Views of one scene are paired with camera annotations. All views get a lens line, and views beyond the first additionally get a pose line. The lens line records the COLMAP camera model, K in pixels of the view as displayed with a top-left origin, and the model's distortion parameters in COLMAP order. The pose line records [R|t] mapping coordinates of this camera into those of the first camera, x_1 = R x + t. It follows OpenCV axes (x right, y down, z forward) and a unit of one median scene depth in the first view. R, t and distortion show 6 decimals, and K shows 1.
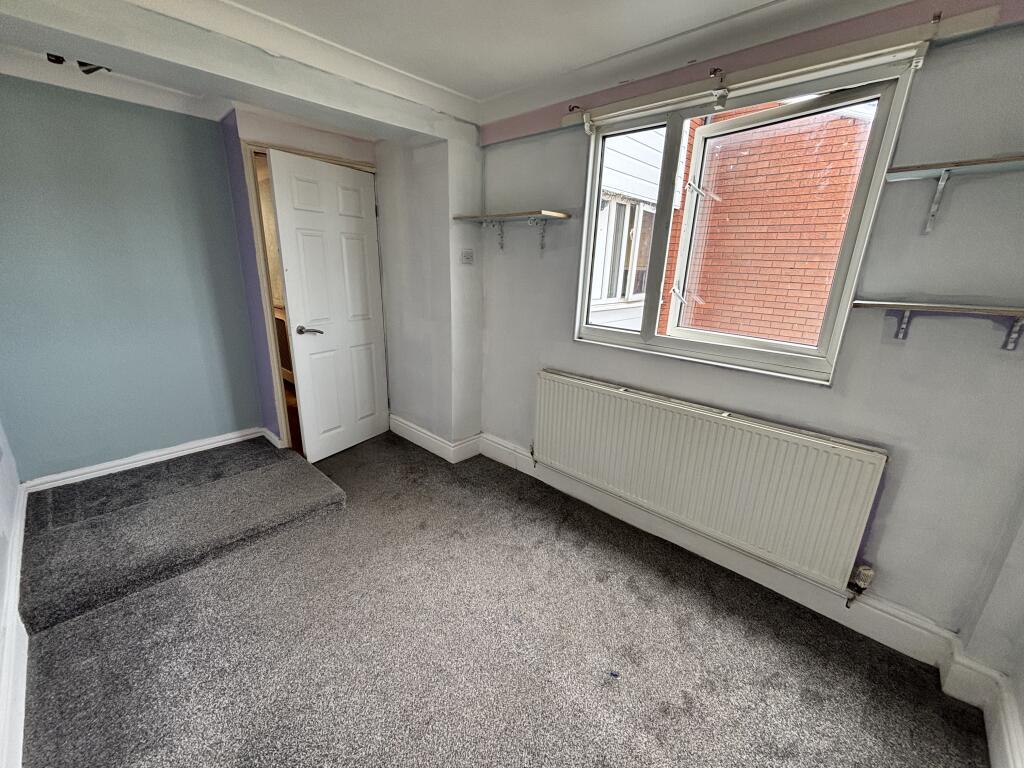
lens RADIAL K [[412.2, 0, 508.4], [0, 412.2, 381.2], [0, 0, 1]] dist [0.003707, 0.000103]
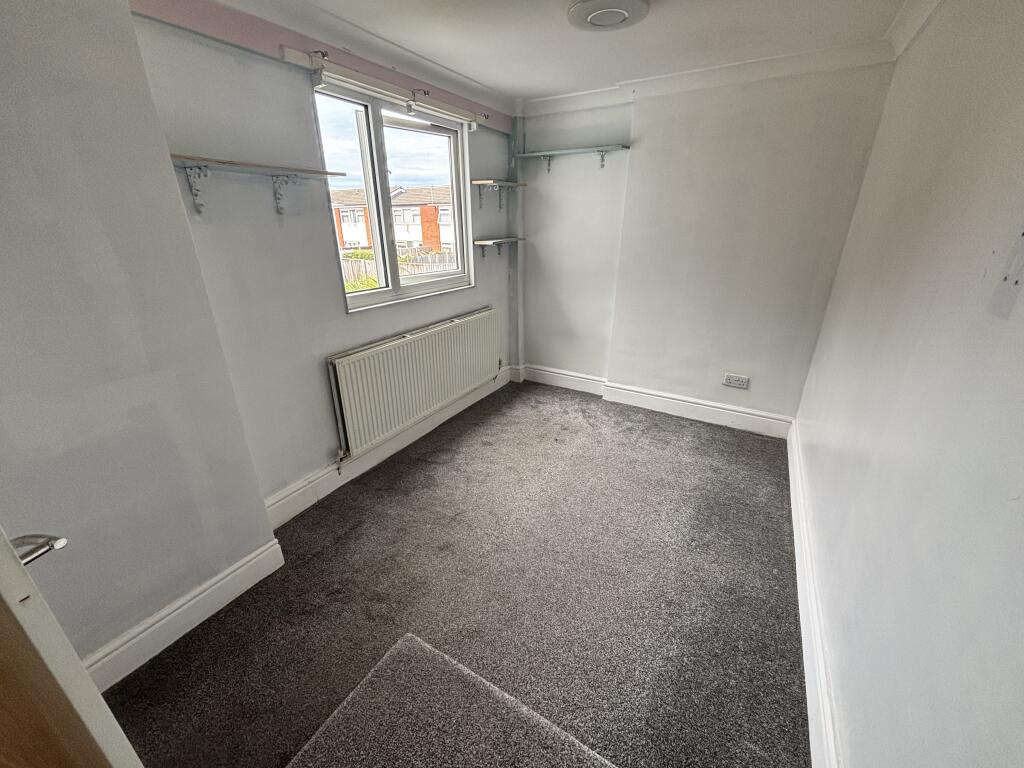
lens RADIAL K [[412.2, 0, 507.8], [0, 412.2, 385.6], [0, 0, 1]] dist [0.003707, 0.000103]
pose [[-0.219376, -0.383990, 0.896898, -0.915993], [0.276396, 0.857170, 0.434586, -0.294124], [-0.935671, 0.343236, -0.081909, 0.861008]]
